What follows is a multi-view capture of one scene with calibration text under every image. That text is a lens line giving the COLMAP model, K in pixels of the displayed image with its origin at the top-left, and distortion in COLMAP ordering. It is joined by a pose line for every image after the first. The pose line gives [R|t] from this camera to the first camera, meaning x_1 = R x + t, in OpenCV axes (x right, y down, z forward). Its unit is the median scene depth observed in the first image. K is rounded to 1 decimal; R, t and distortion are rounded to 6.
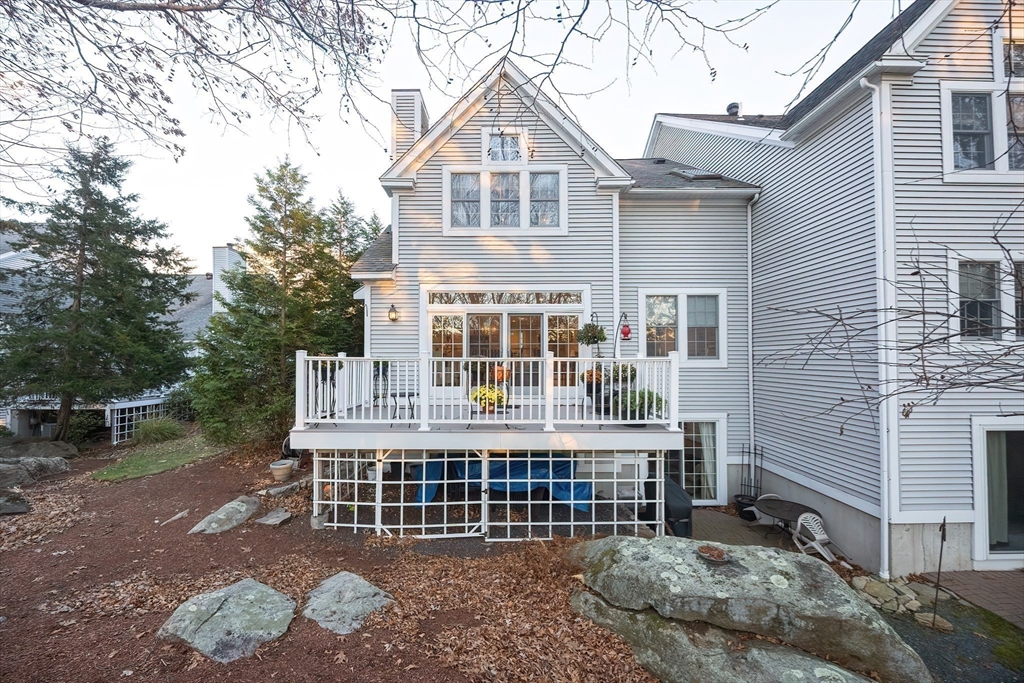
lens RADIAL K [[395.5, 0, 511.9], [0, 395.5, 350.4], [0, 0, 1]] dist [-0.004583, -0.000255]
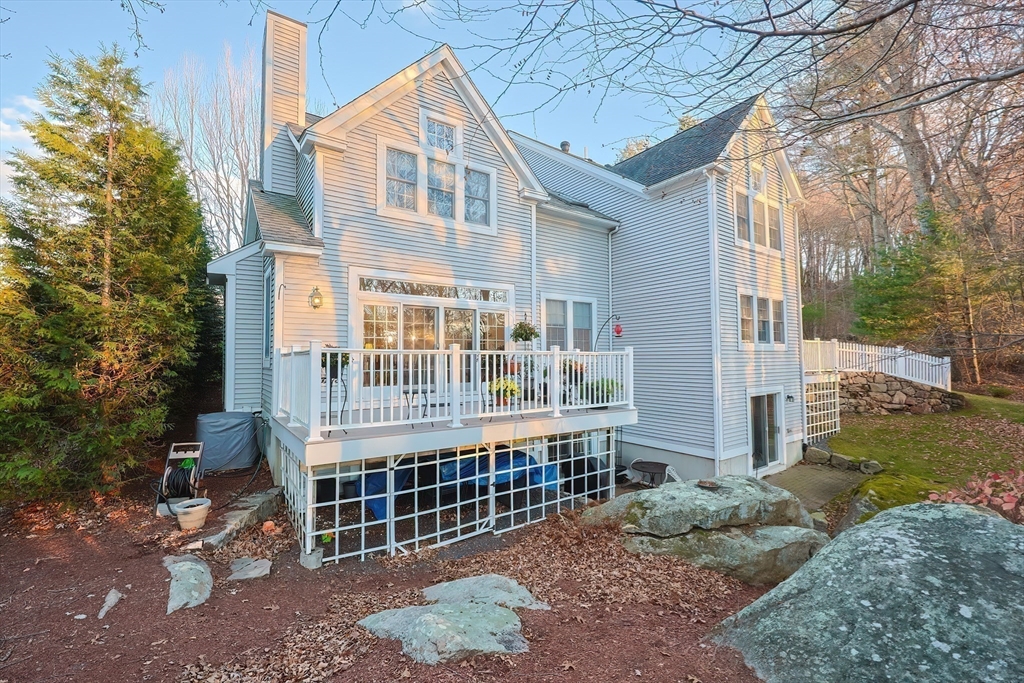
lens RADIAL K [[435.4, 0, 520.5], [0, 435.4, 338.3], [0, 0, 1]] dist [-0.000730, -0.001205]
pose [[0.818747, 0.022550, 0.573711, -0.652850], [-0.004735, 0.999460, -0.032527, 0.020975], [-0.574134, 0.023915, 0.818412, 0.045678]]
